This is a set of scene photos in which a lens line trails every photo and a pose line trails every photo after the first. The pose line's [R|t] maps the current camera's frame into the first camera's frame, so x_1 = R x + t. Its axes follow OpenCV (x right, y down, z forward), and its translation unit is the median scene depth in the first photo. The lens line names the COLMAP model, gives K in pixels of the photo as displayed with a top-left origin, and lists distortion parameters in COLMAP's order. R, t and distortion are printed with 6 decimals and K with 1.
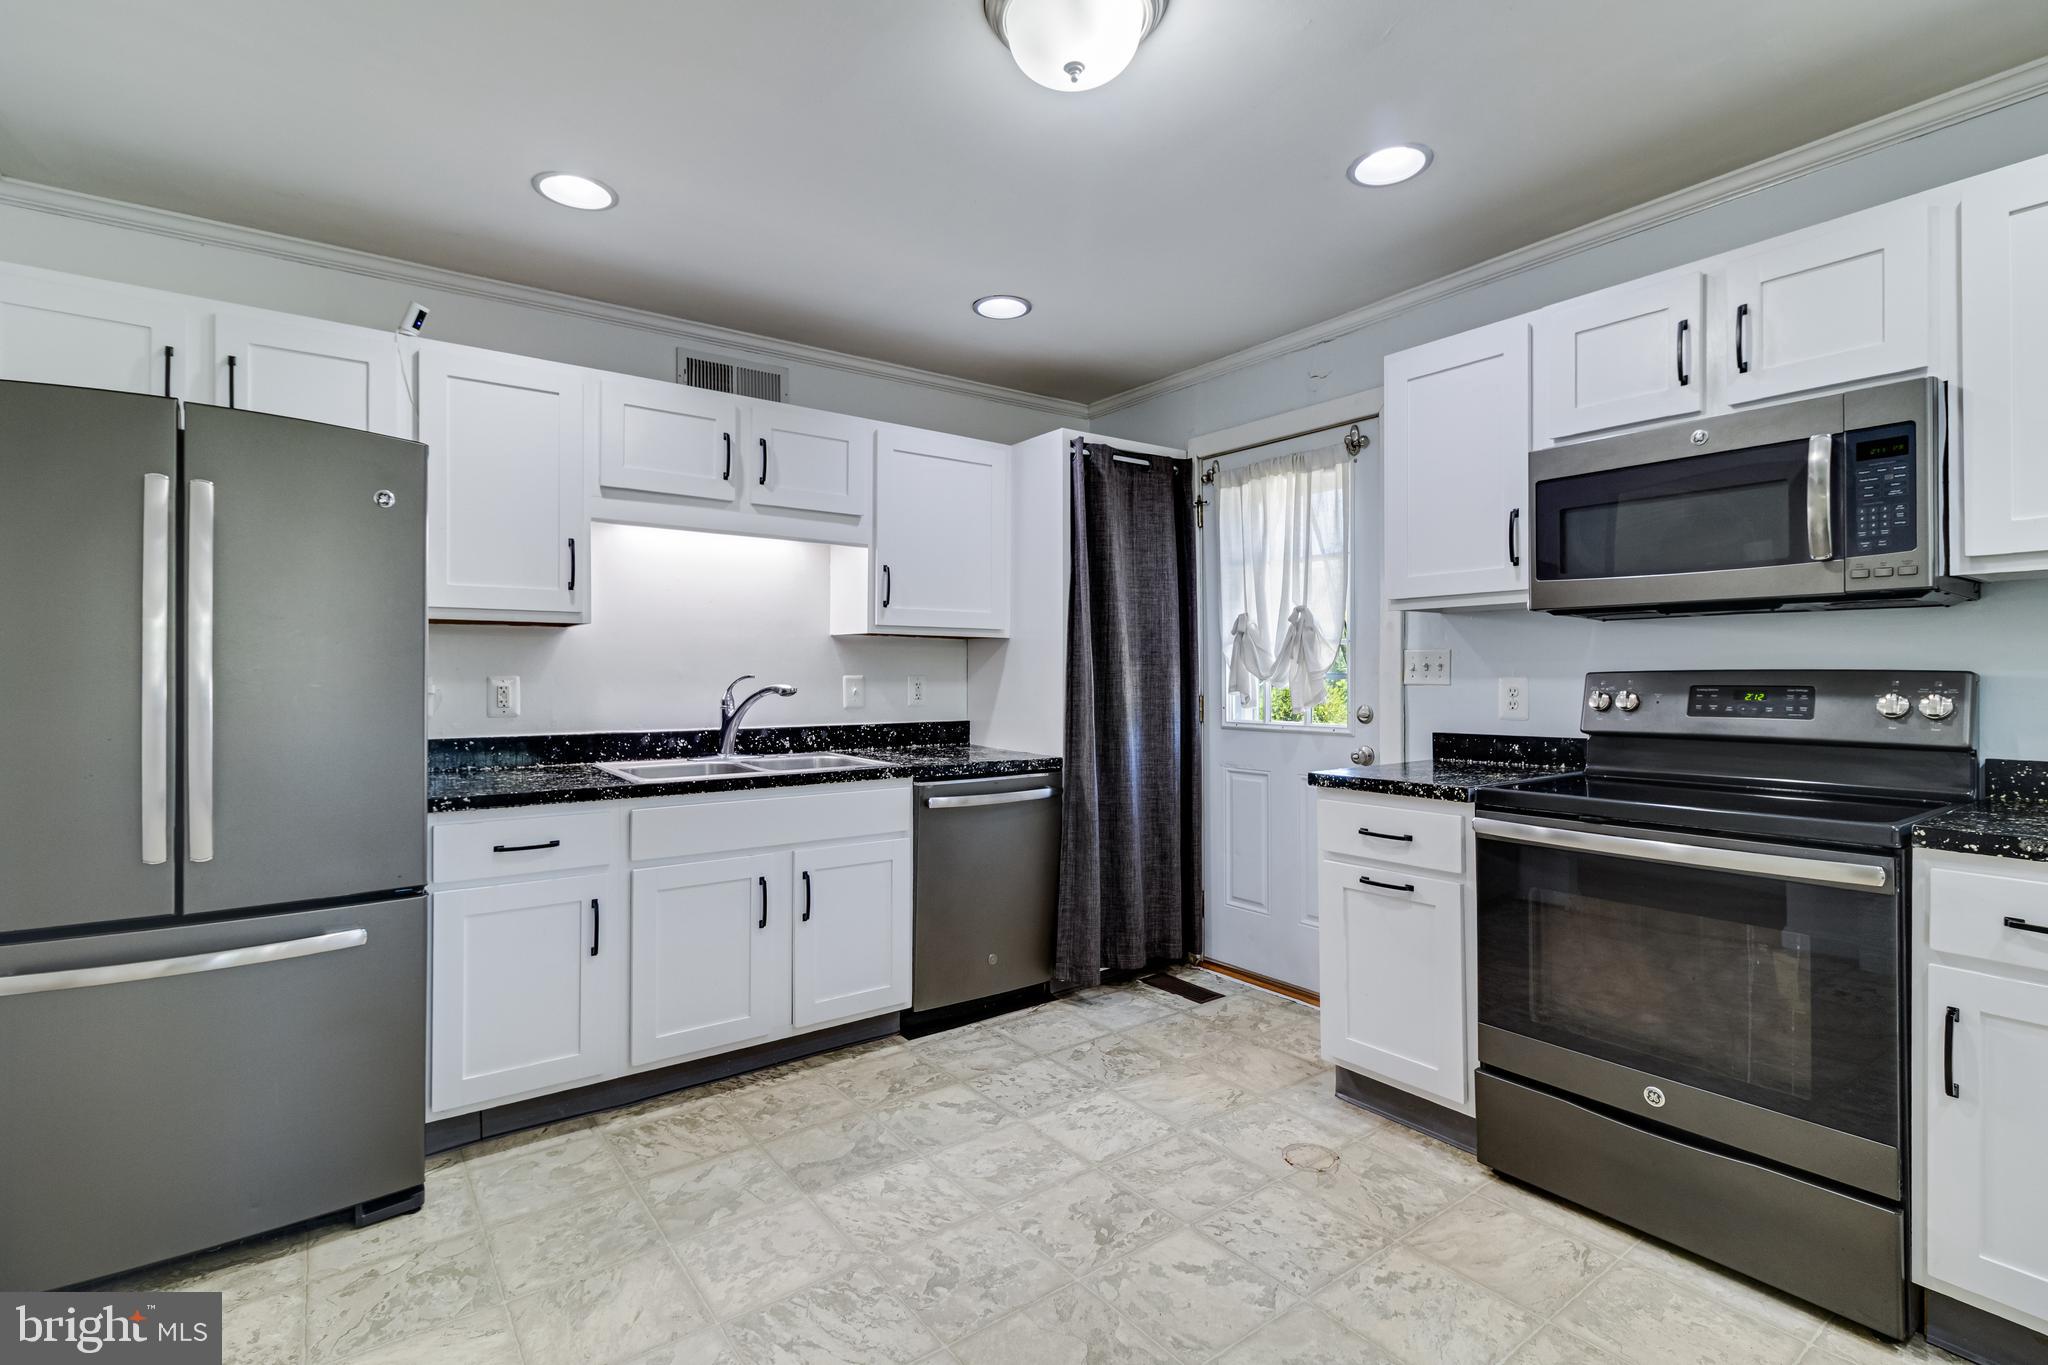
lens RADIAL K [[949.8, 0, 1034.0], [0, 949.8, 667.2], [0, 0, 1]] dist [0.004670, -0.000256]
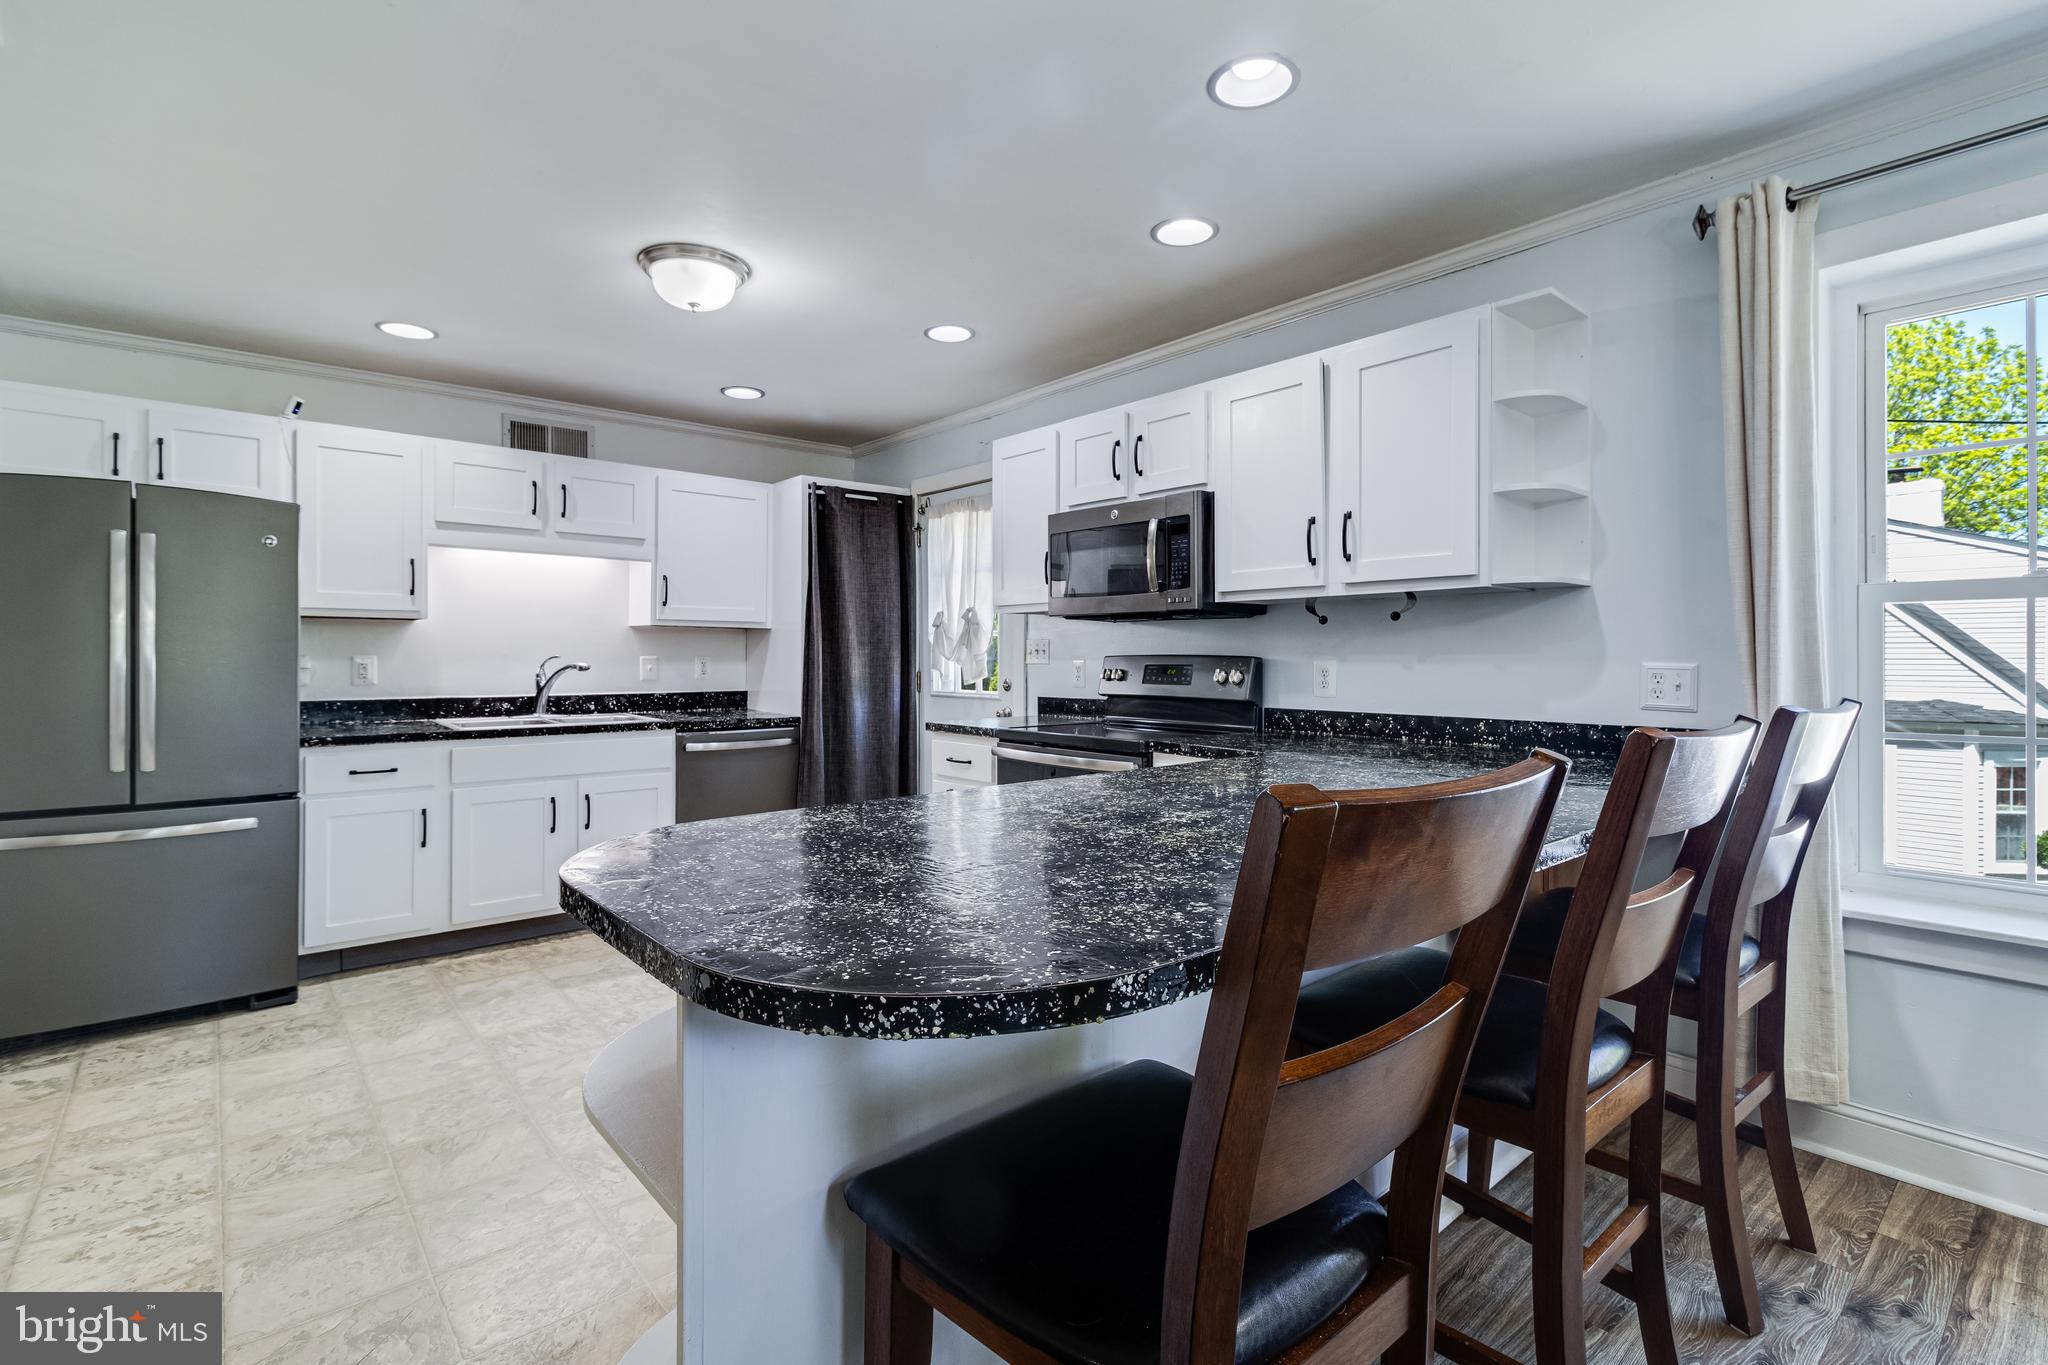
lens RADIAL K [[943.1, 0, 1039.7], [0, 943.1, 653.4], [0, 0, 1]] dist [0.006272, -0.000958]
pose [[0.997088, 0.003559, 0.076175, 0.329476], [-0.004004, 0.999976, 0.005682, -0.006191], [-0.076153, -0.005971, 0.997078, -0.462703]]
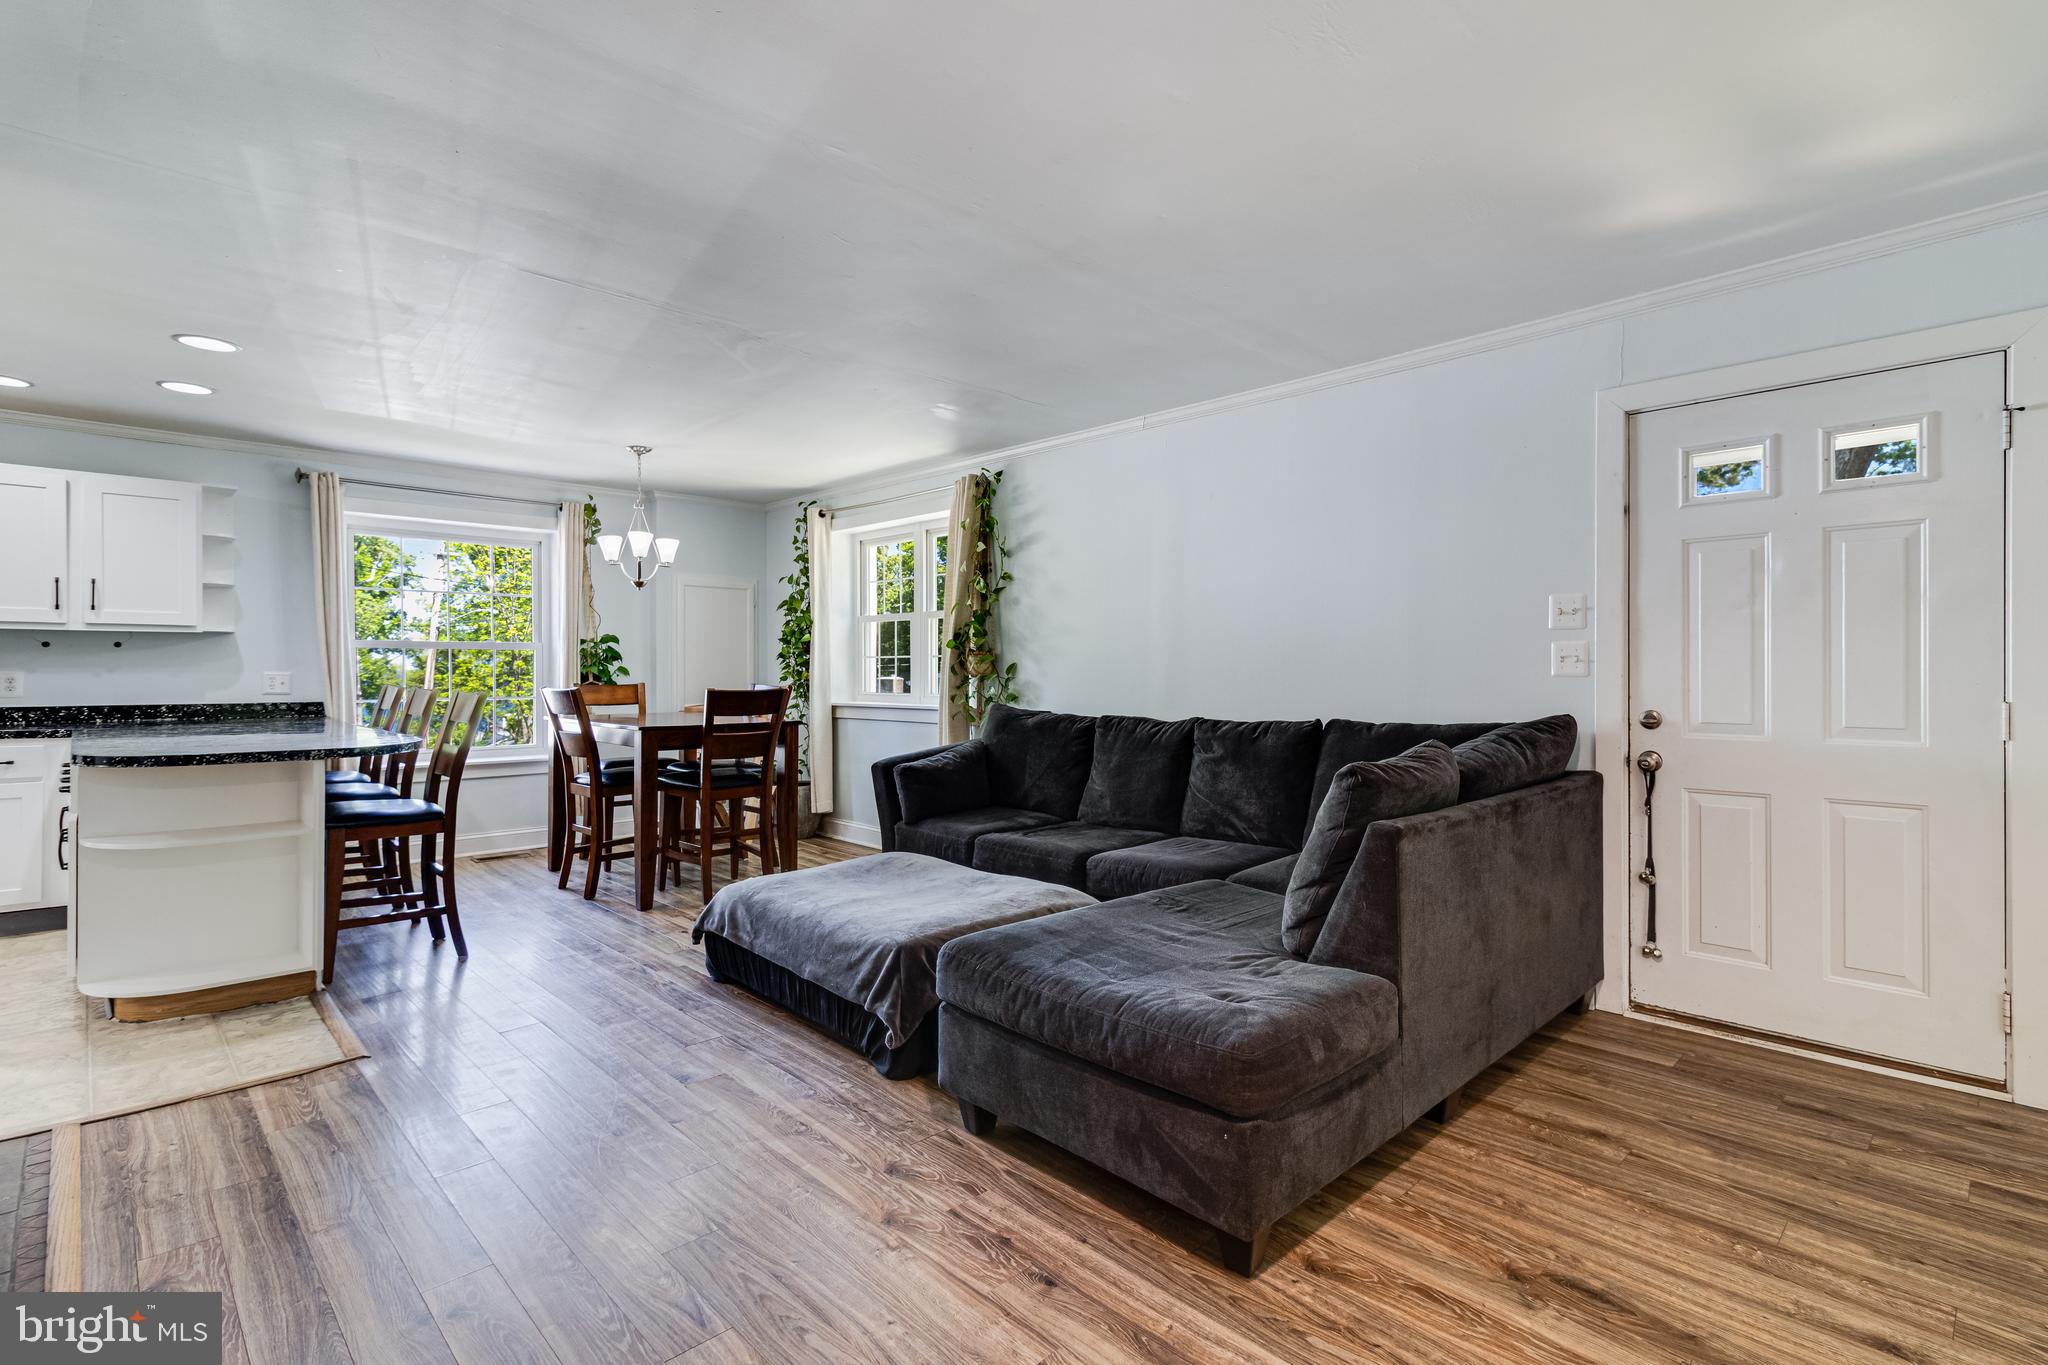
lens RADIAL K [[961.0, 0, 1025.6], [0, 961.0, 674.1], [0, 0, 1]] dist [0.005854, 0.000139]
pose [[-0.130755, -0.002678, 0.991411, -1.114849], [-0.010207, 0.999947, 0.001355, -0.008418], [-0.991362, -0.009942, -0.130776, -0.848300]]
